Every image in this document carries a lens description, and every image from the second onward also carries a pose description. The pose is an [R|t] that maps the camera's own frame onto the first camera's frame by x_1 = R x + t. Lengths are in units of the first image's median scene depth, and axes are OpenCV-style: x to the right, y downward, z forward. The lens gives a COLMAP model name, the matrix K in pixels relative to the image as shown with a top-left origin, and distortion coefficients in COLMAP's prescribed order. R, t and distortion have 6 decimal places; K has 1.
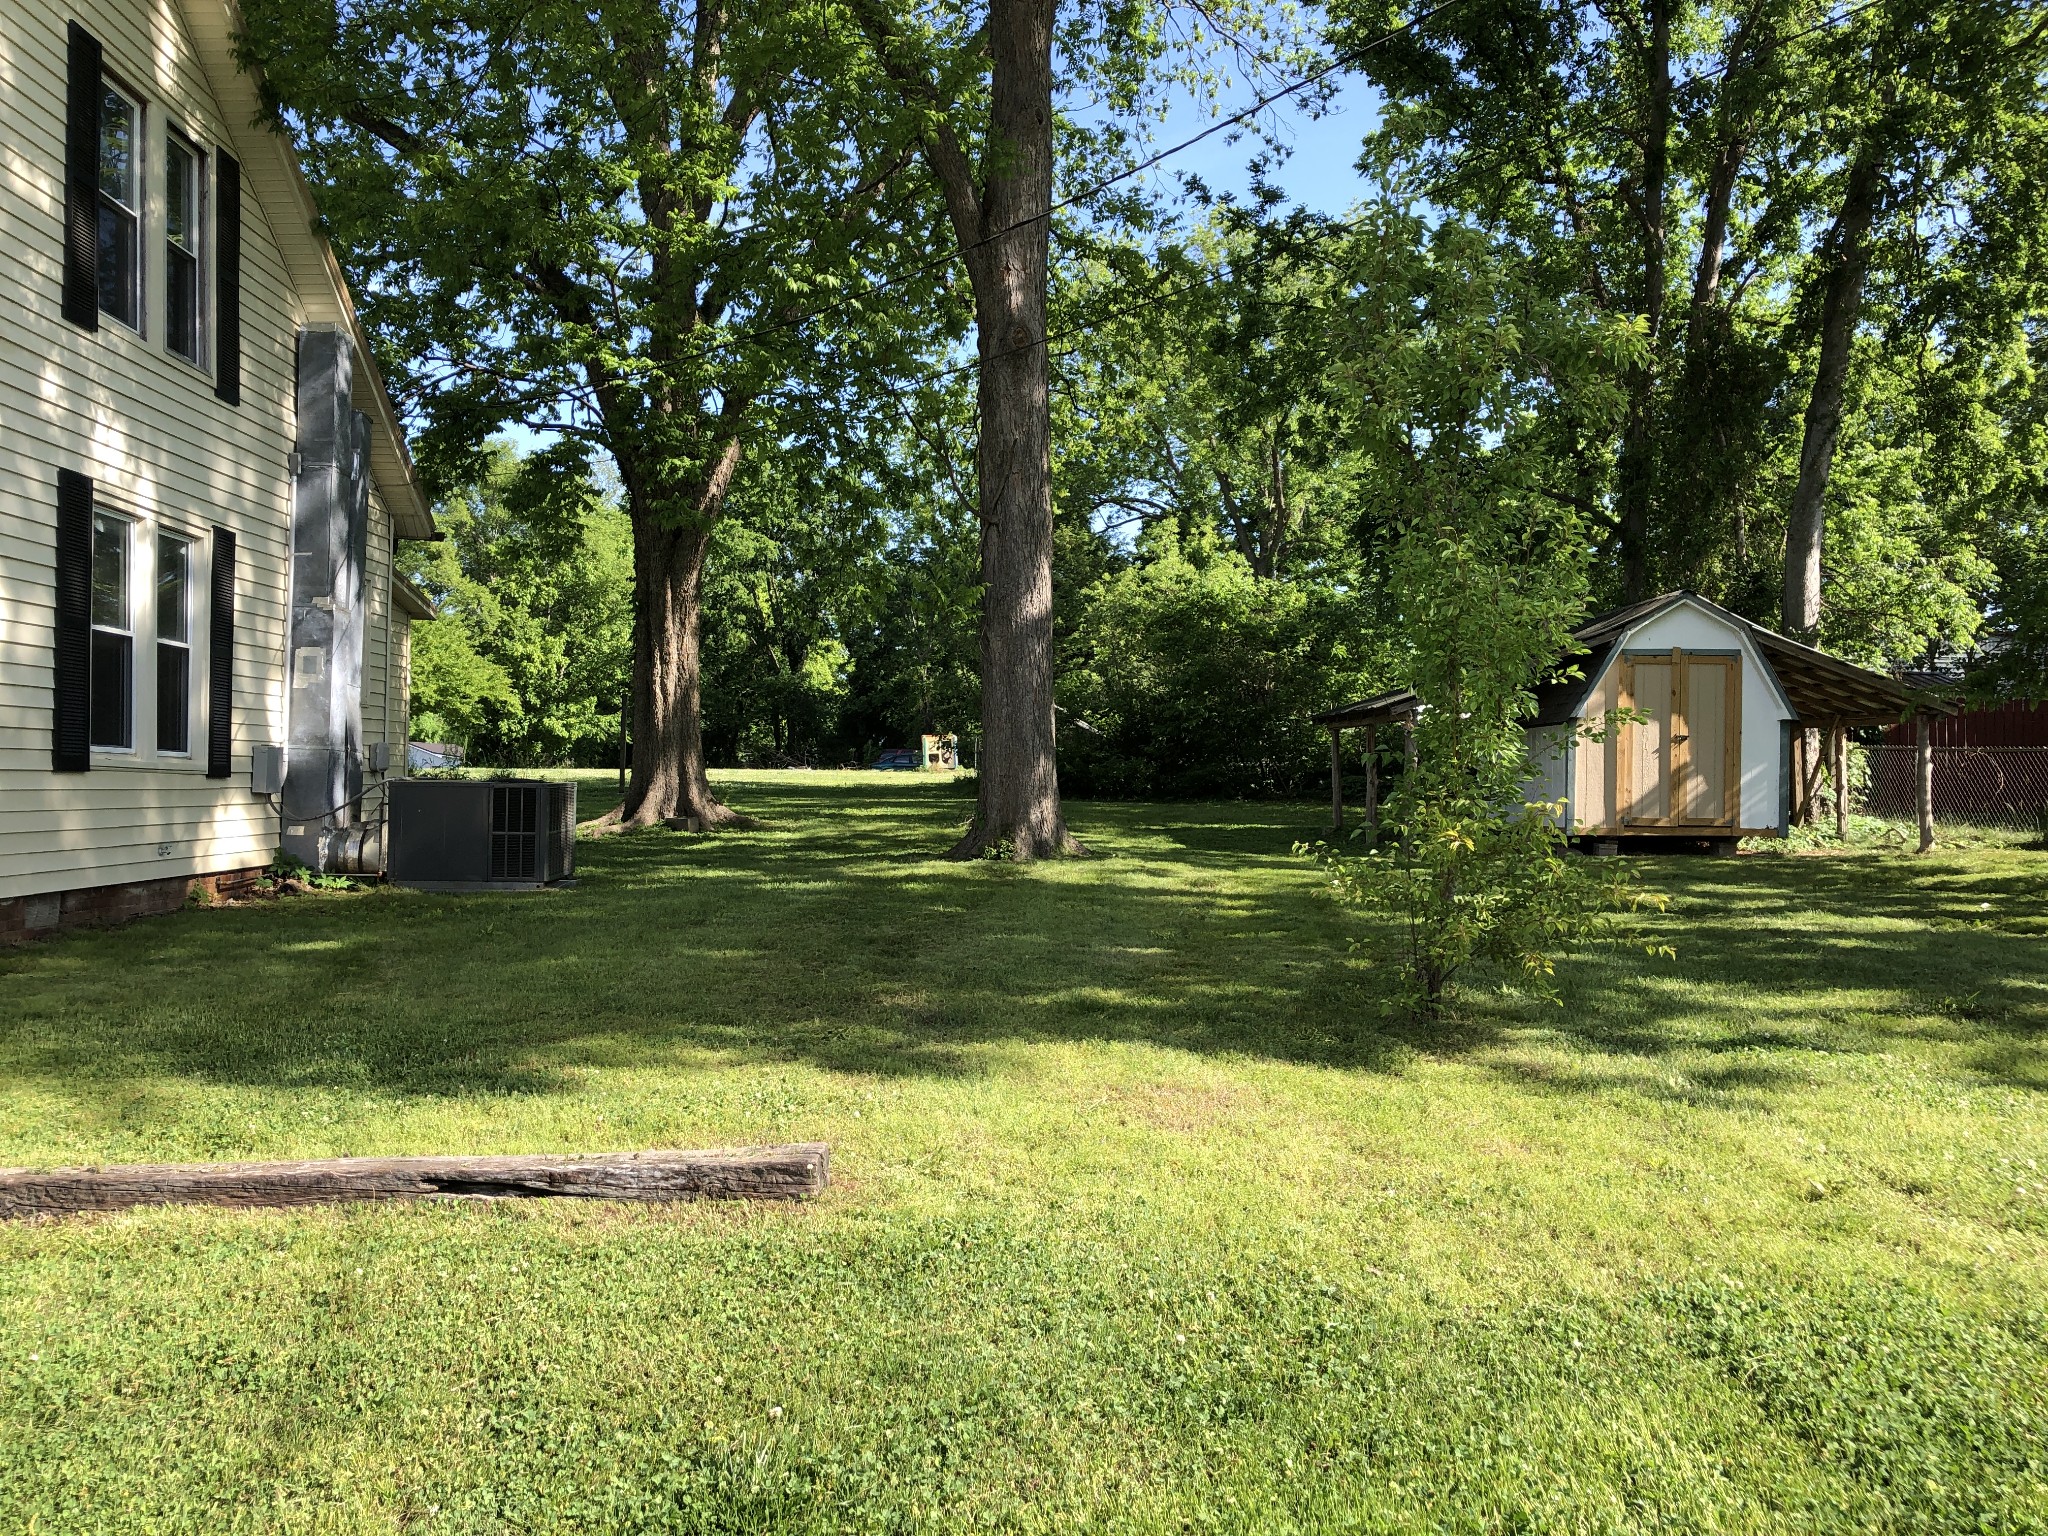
lens RADIAL K [[1718.6, 0, 1045.7], [0, 1718.6, 736.6], [0, 0, 1]] dist [0.051809, -0.076470]
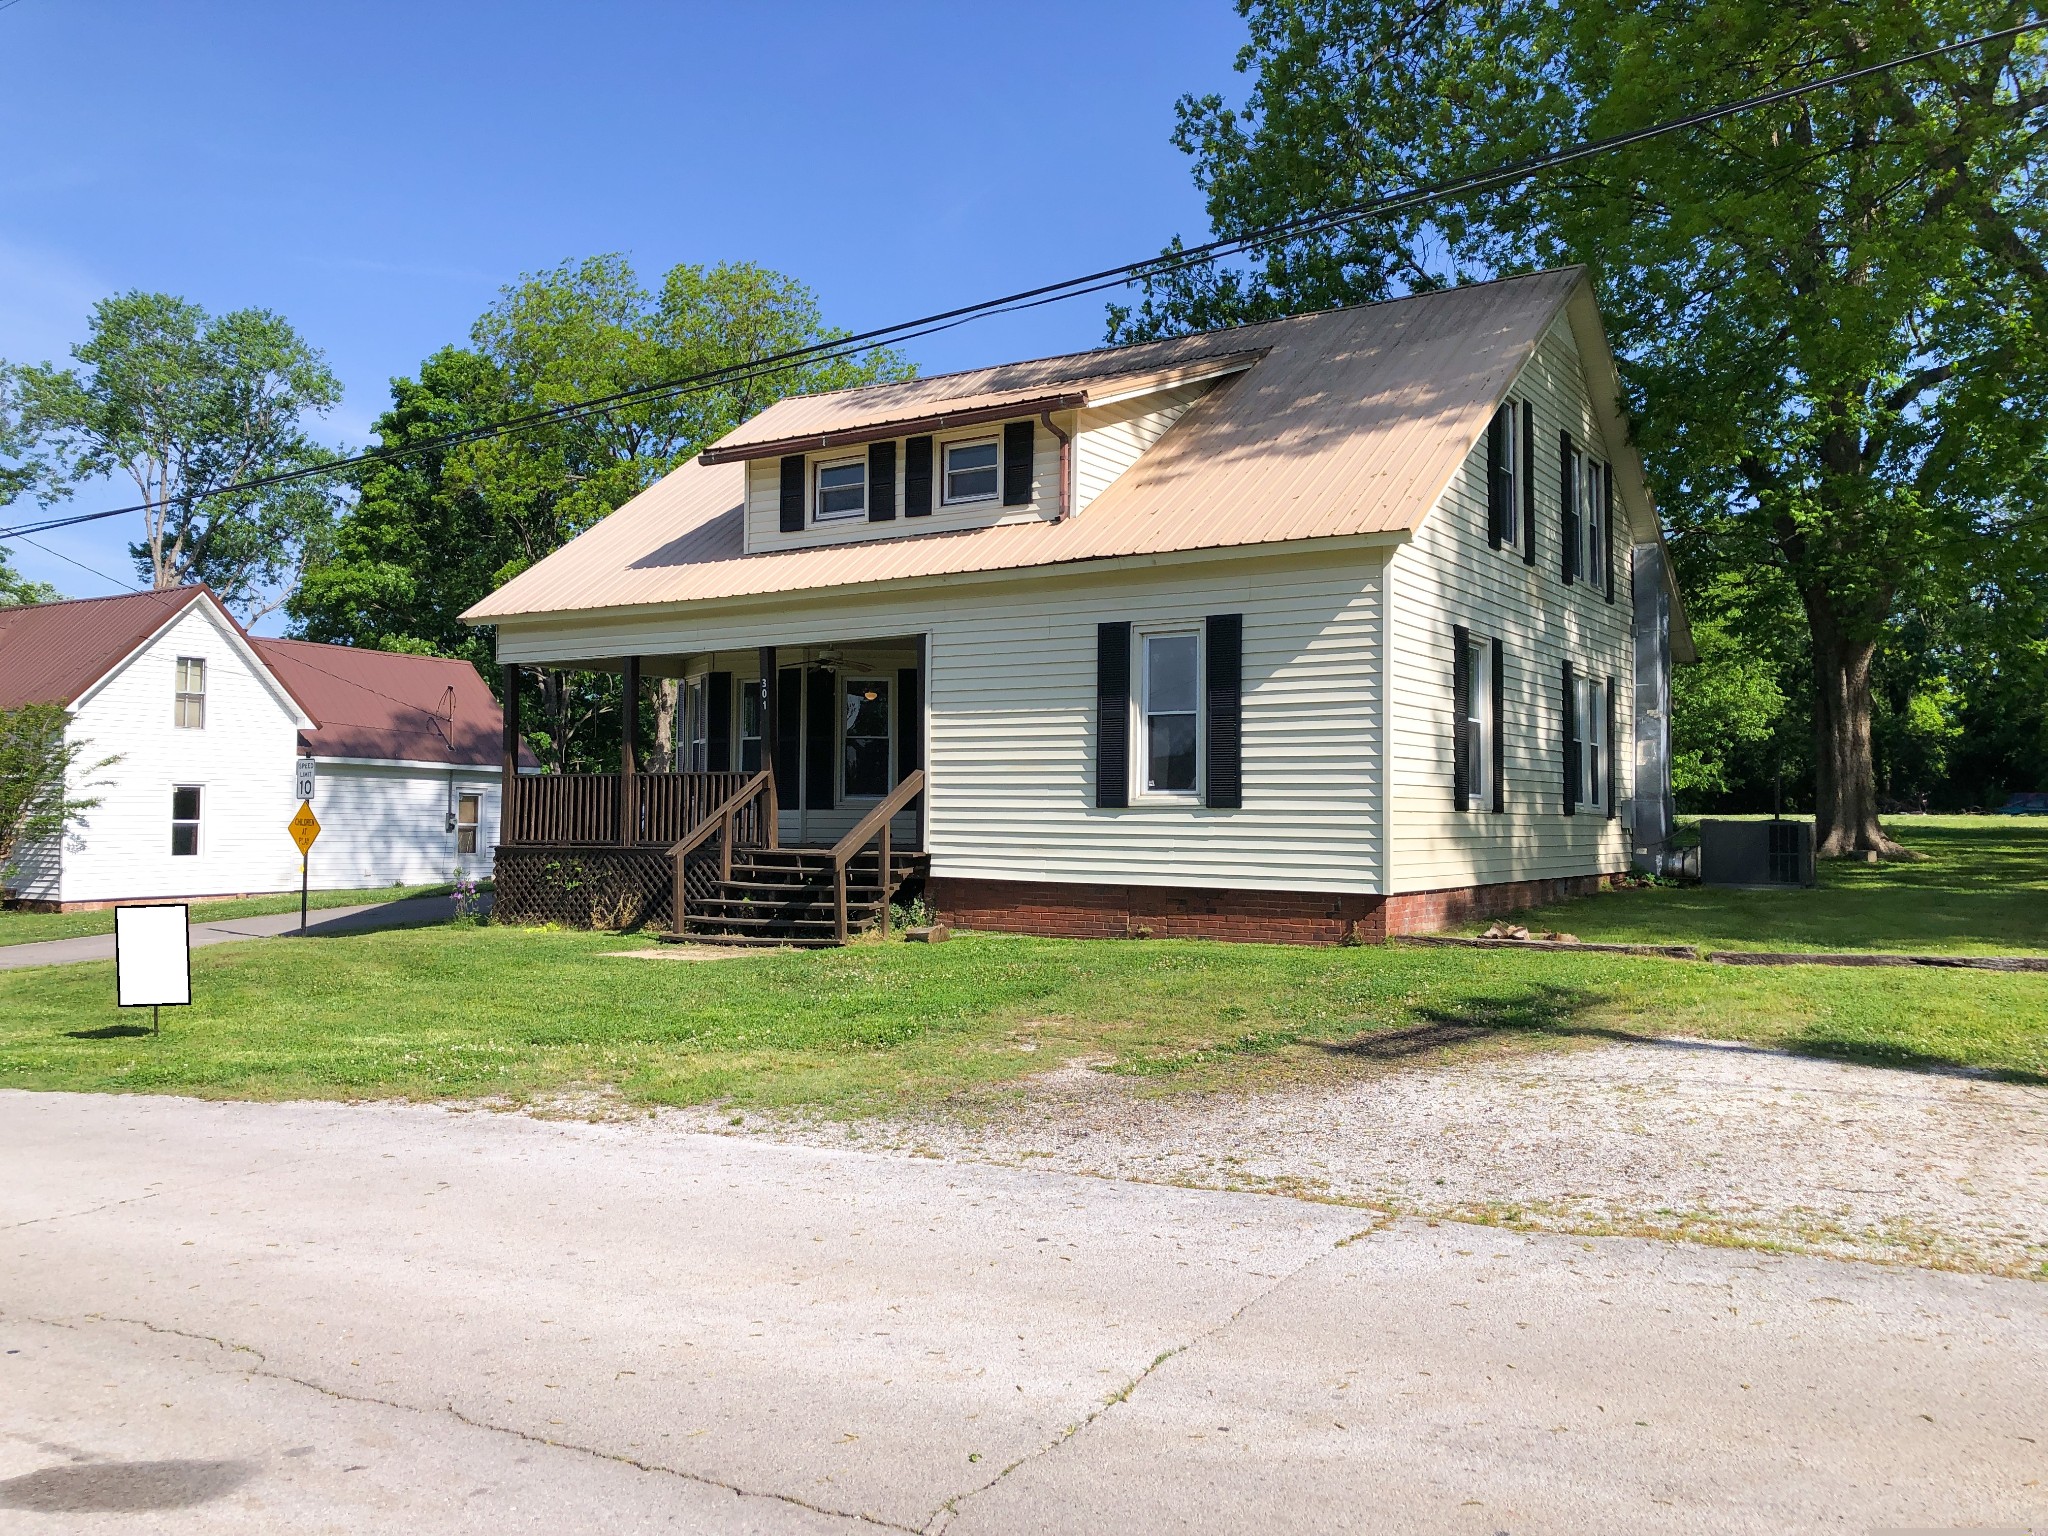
lens RADIAL K [[1718.6, 0, 1045.7], [0, 1718.6, 736.6], [0, 0, 1]] dist [0.051809, -0.076470]
pose [[0.826437, -0.031058, -0.562172, 0.018412], [0.014996, 0.999337, -0.033165, -0.005511], [0.562829, 0.018978, 0.826355, -0.428392]]
